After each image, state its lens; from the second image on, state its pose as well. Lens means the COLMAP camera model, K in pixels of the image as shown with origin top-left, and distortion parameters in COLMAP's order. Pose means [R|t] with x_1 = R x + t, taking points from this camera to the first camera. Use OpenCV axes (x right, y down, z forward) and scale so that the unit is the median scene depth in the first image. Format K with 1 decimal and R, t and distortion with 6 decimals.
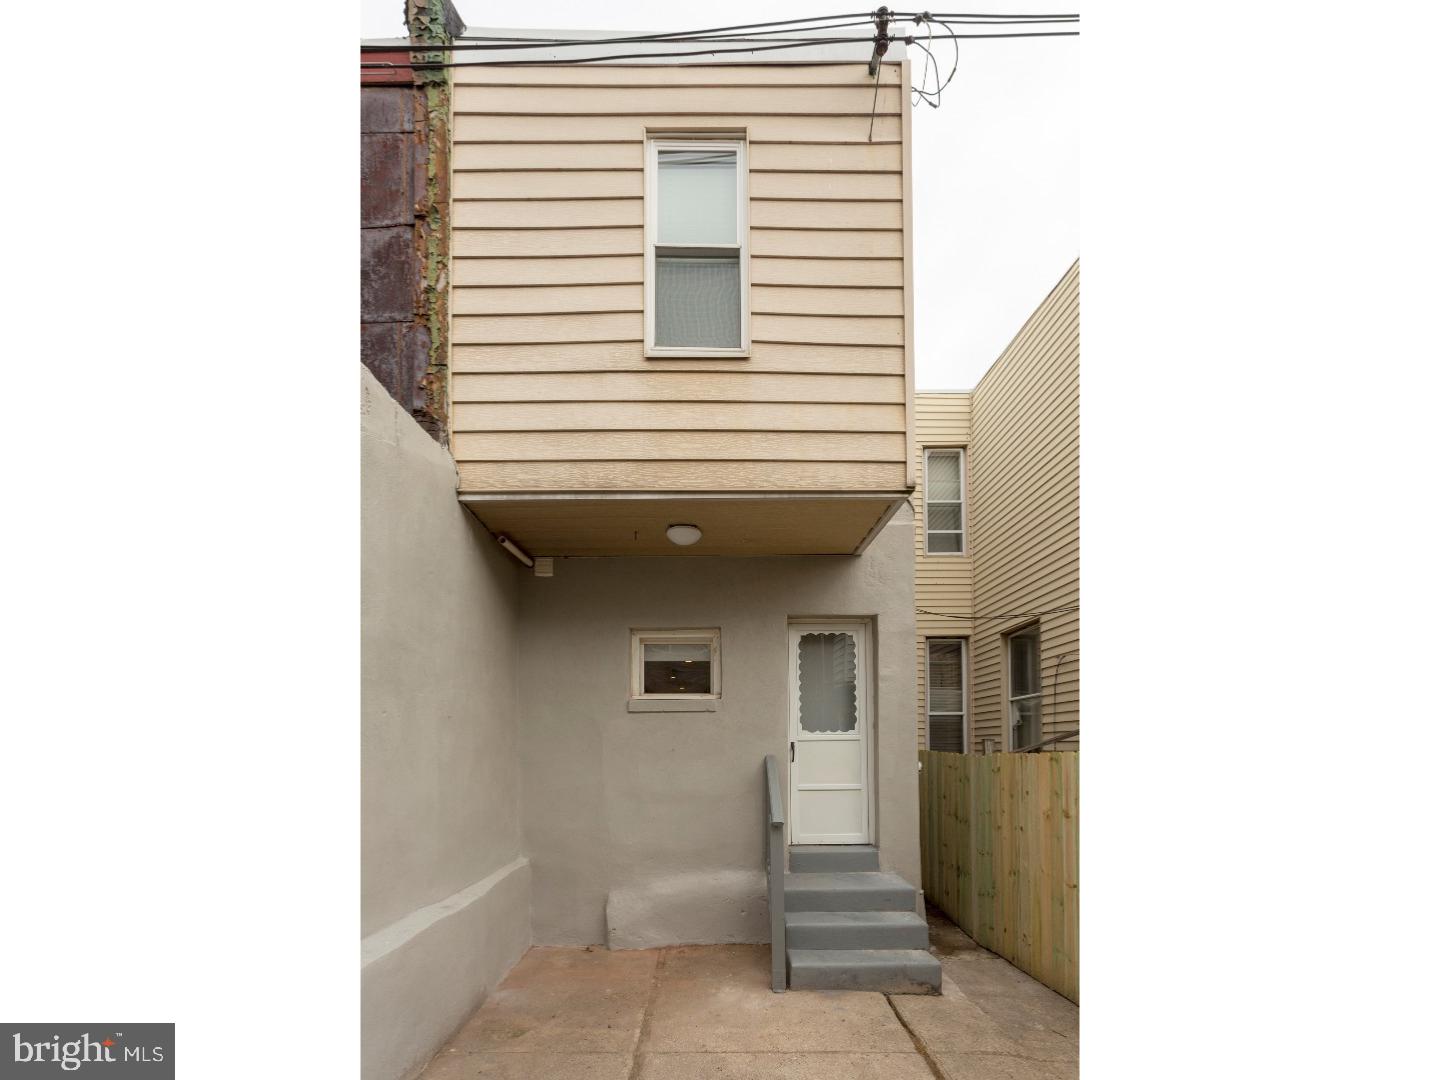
lens RADIAL K [[679.3, 0, 722.5], [0, 679.3, 720.7], [0, 0, 1]] dist [0.002007, 0.000526]
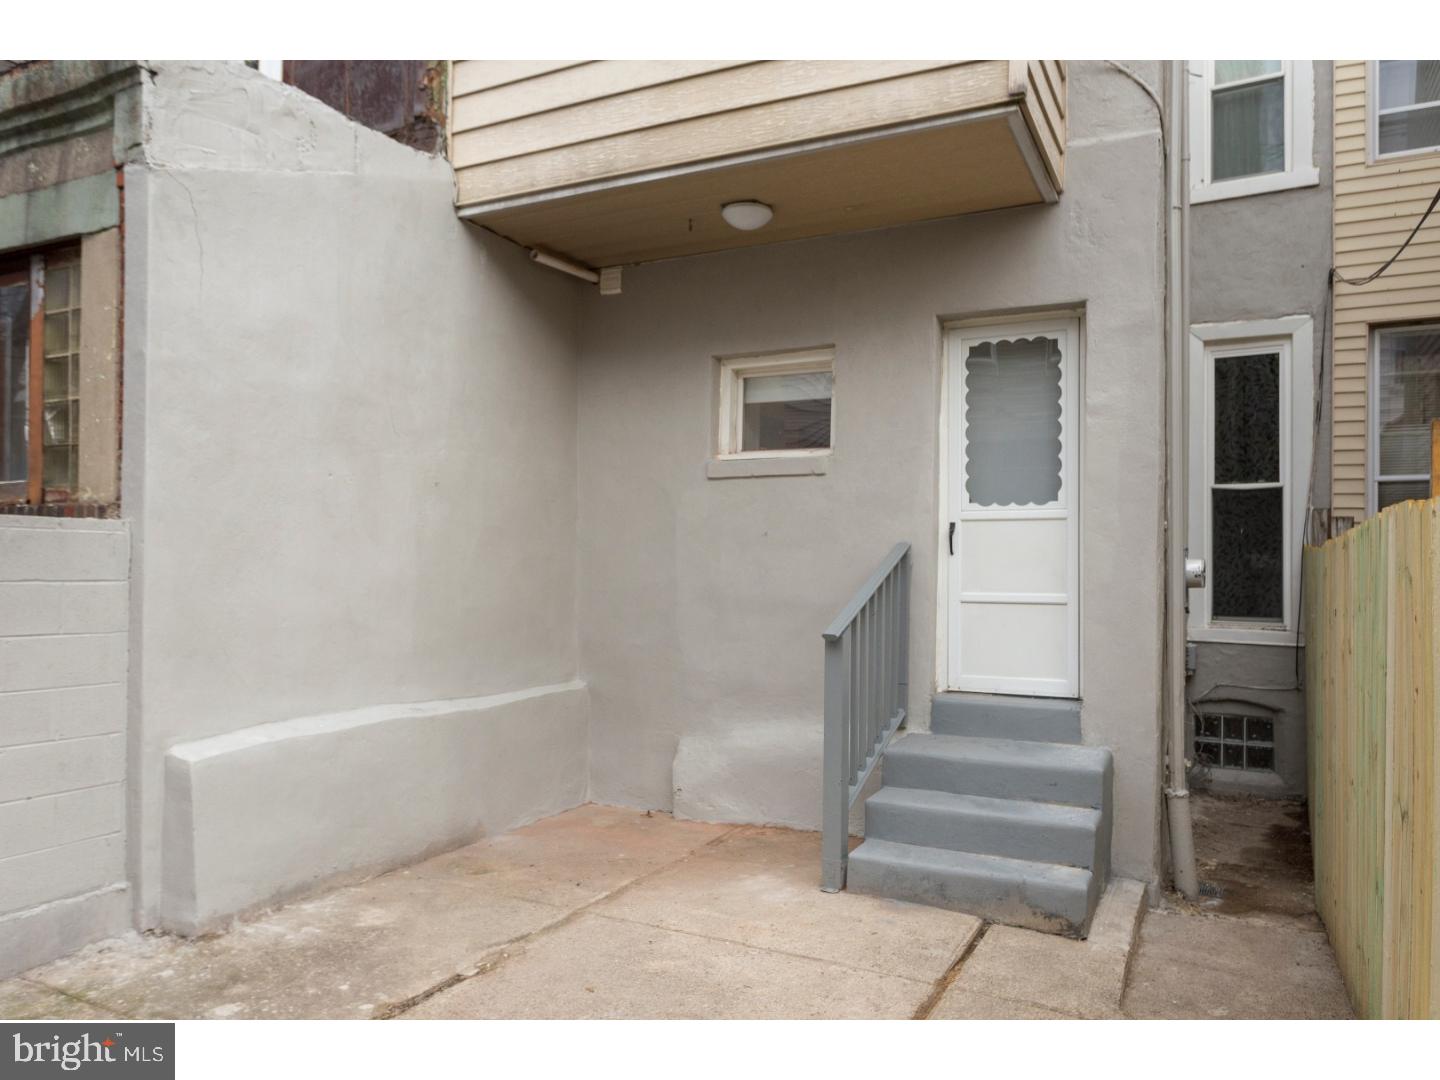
lens RADIAL K [[1445.1, 0, 720.0], [0, 1445.1, 540.0], [0, 0, 1]] dist [-0.003822, -0.008260]
pose [[0.819850, -0.002474, -0.572573, 0.725269], [-0.003383, 0.999952, -0.009165, 0.064120], [0.572569, 0.009451, 0.819802, -0.194869]]
